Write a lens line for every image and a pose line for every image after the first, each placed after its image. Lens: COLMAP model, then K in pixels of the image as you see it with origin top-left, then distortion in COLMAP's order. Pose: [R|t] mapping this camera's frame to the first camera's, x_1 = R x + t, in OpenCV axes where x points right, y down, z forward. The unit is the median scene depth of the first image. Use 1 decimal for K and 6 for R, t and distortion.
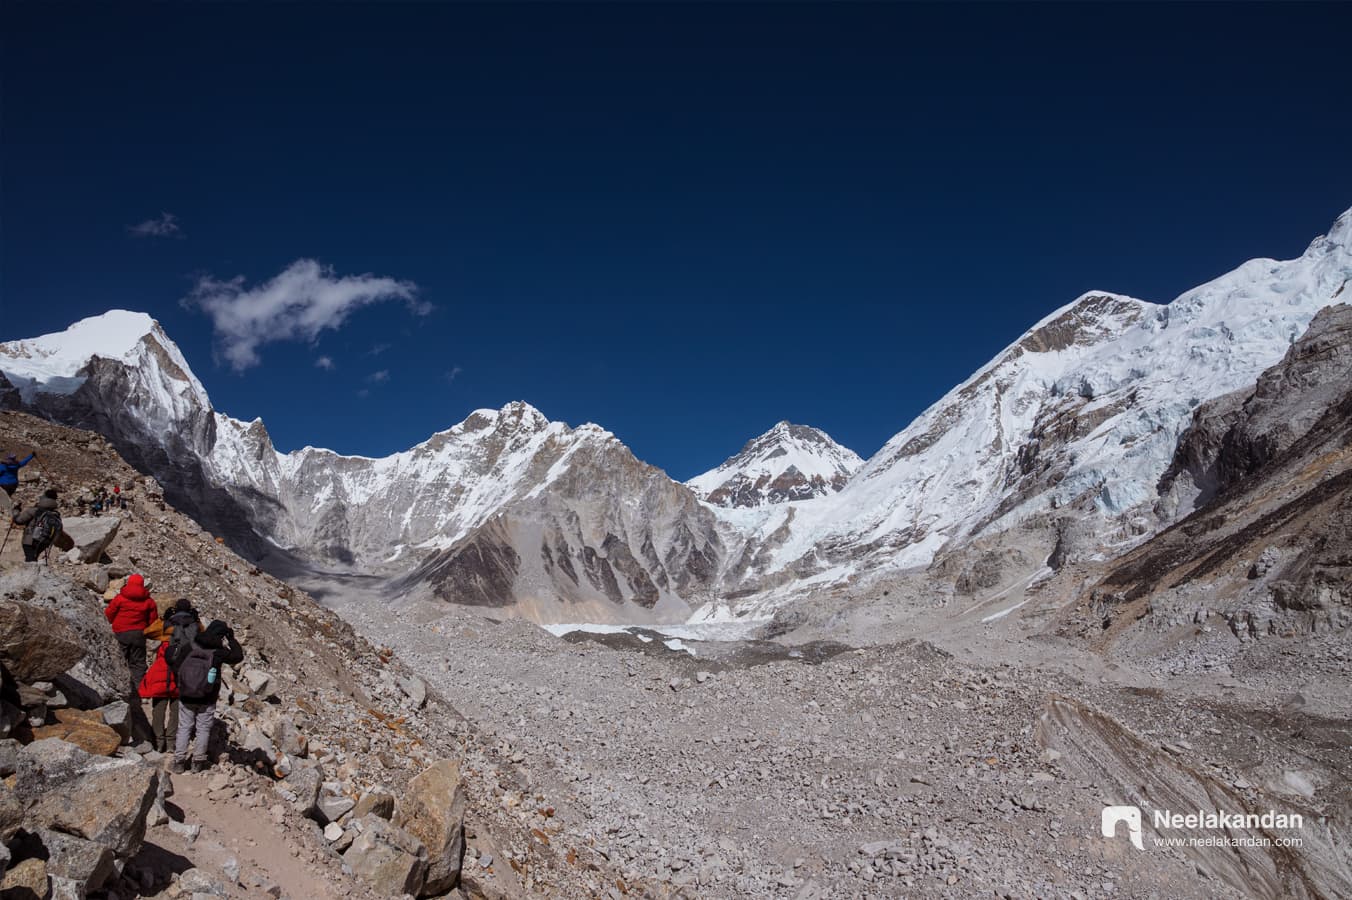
lens RADIAL K [[3243.5, 0, 676.0], [0, 3243.5, 450.7], [0, 0, 1]] dist [-0.034058, 0.000000]
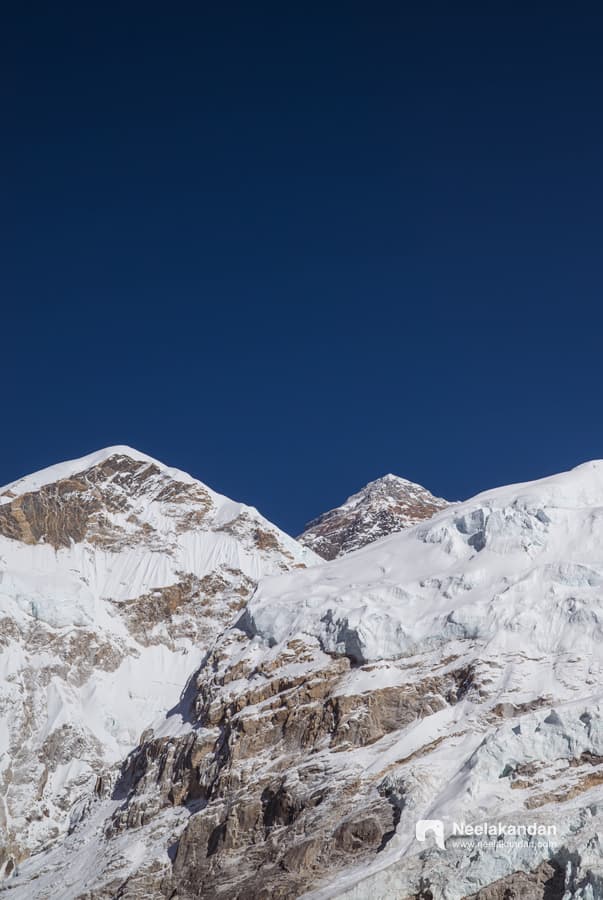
lens RADIAL K [[2159.1, 0, 301.5], [0, 2159.1, 450.0], [0, 0, 1]] dist [-0.034058, 0.000000]
pose [[0.566044, 0.257489, 0.783130, -0.117716], [-0.122612, 0.965699, -0.228893, 0.024458], [-0.815206, 0.033543, 0.578200, 0.790228]]
